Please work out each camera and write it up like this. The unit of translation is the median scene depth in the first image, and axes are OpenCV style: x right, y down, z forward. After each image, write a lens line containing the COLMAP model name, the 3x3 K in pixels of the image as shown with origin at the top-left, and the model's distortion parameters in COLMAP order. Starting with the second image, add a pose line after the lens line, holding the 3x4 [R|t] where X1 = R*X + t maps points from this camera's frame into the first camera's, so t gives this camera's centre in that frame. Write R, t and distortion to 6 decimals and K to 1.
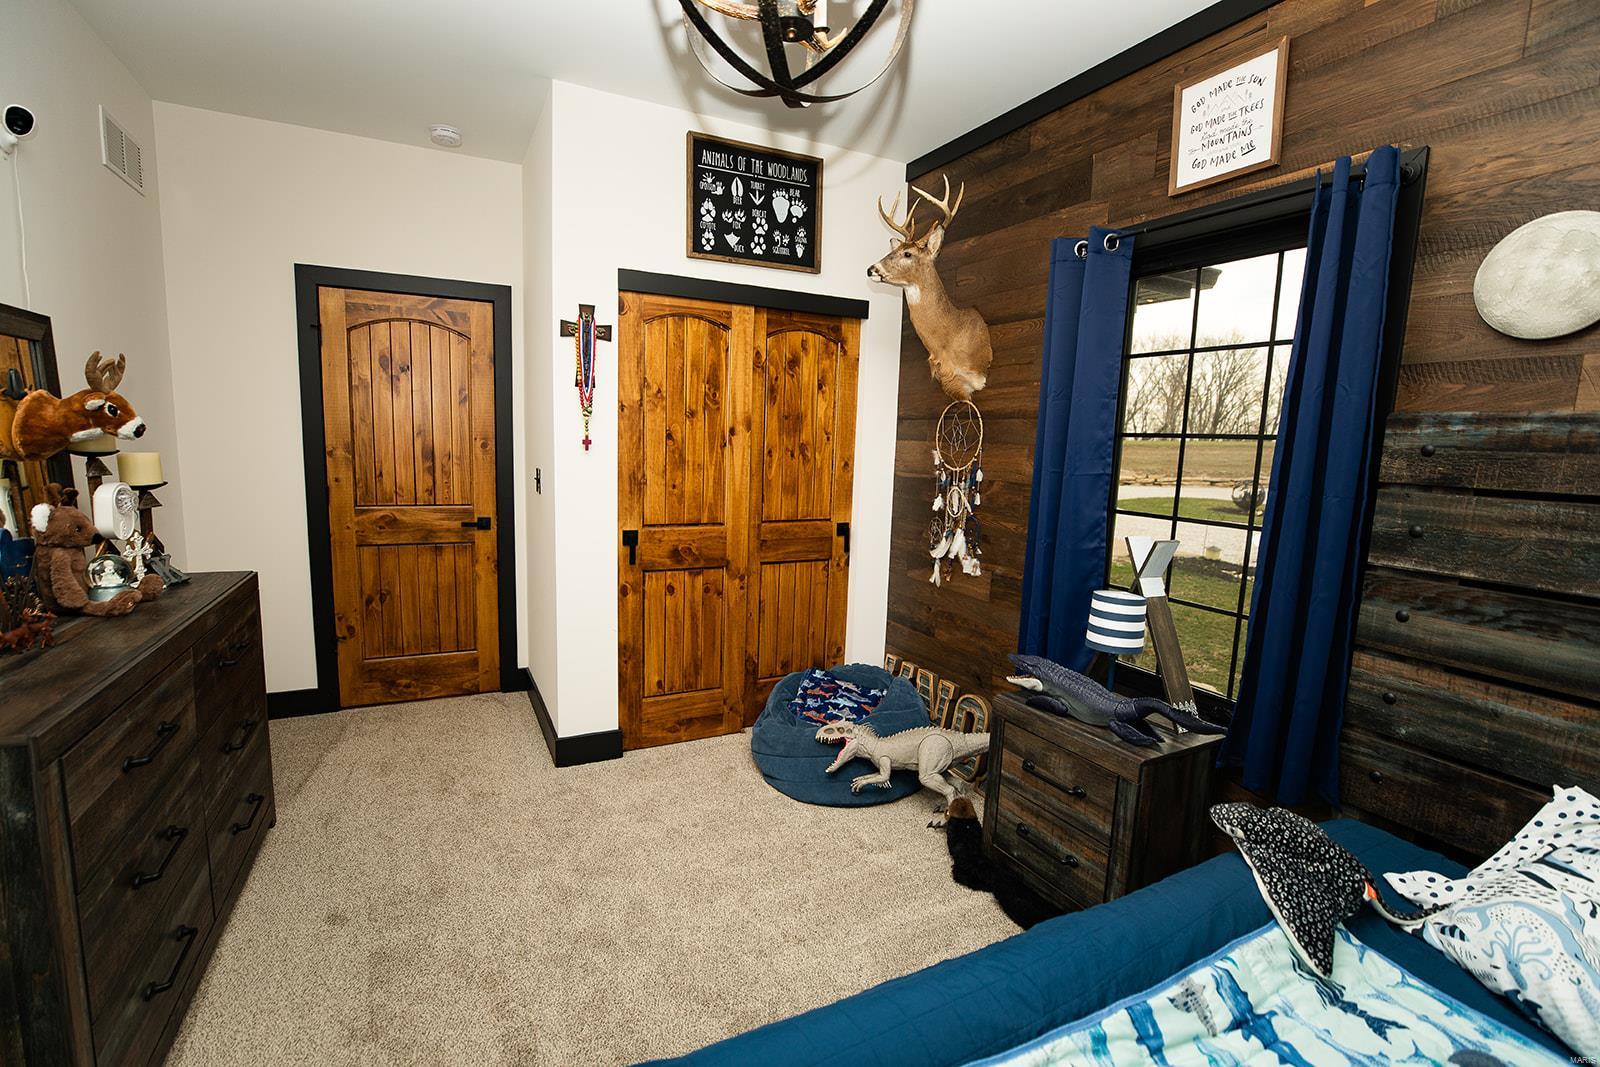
lens RADIAL K [[736.7, 0, 803.2], [0, 736.7, 539.4], [0, 0, 1]] dist [-0.036189, 0.007952]
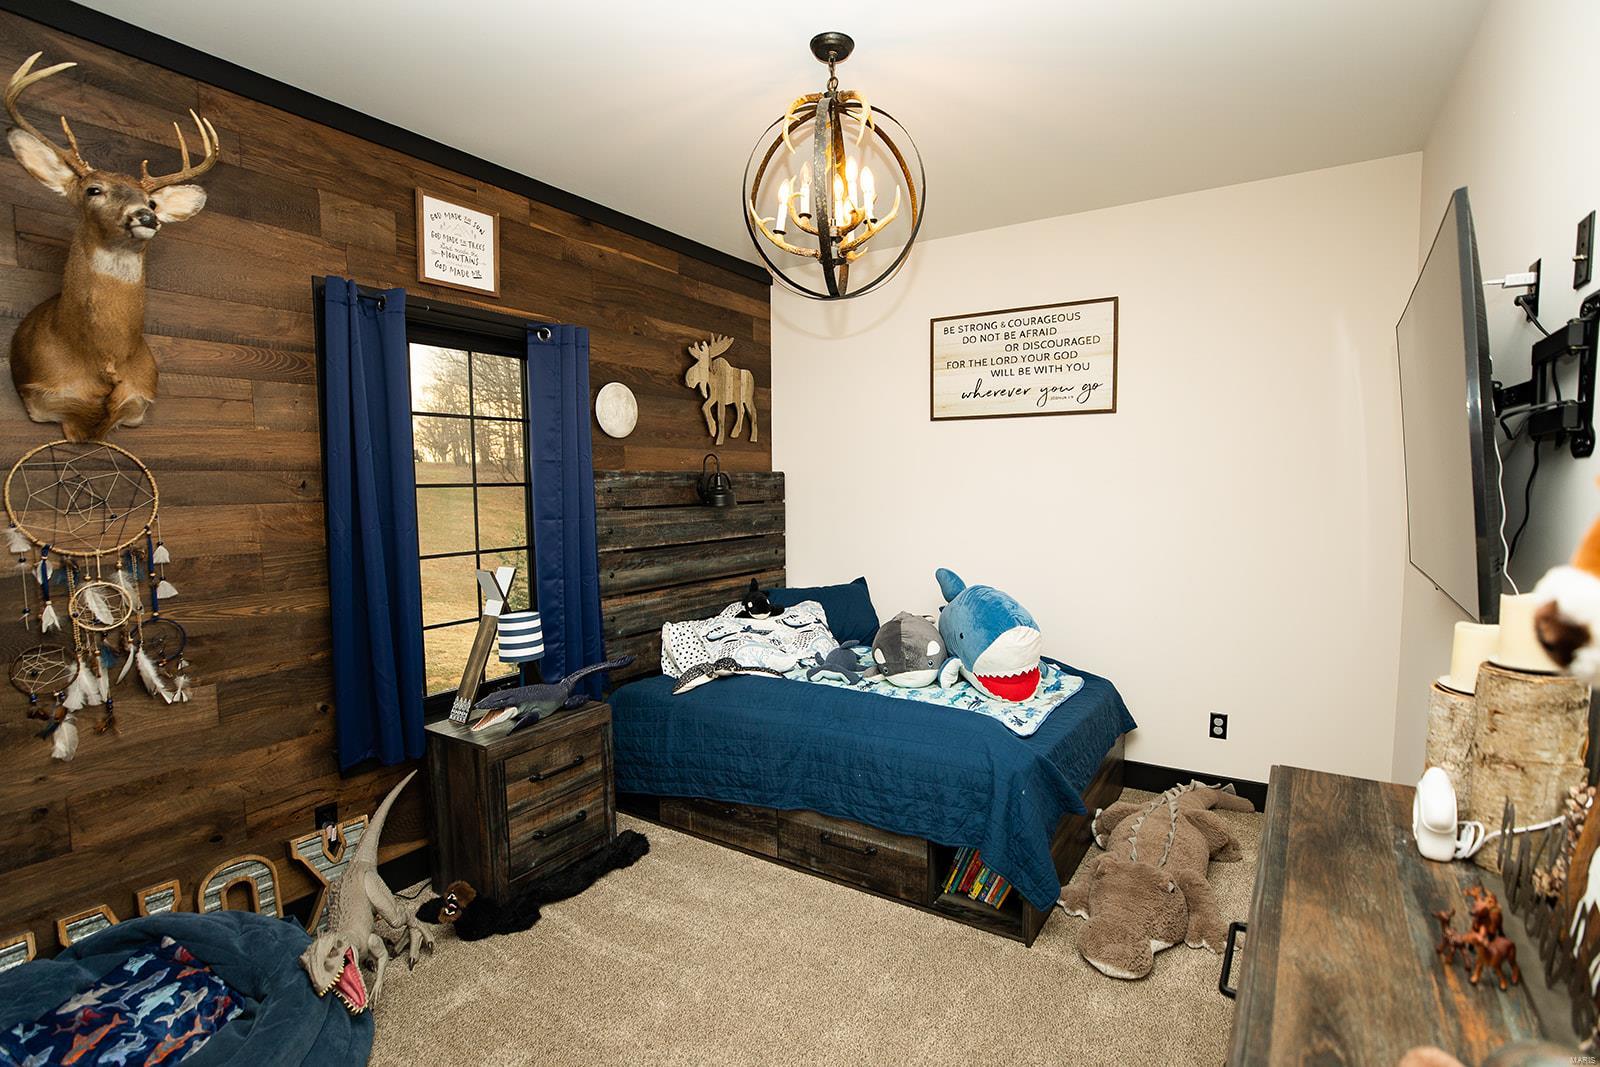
lens RADIAL K [[776.1, 0, 804.5], [0, 776.1, 534.5], [0, 0, 1]] dist [-0.001825, -0.000113]
pose [[-0.497813, -0.087913, 0.862817, -0.982312], [0.112805, 0.979835, 0.164920, -0.231183], [-0.859917, 0.179430, -0.477857, 1.239672]]
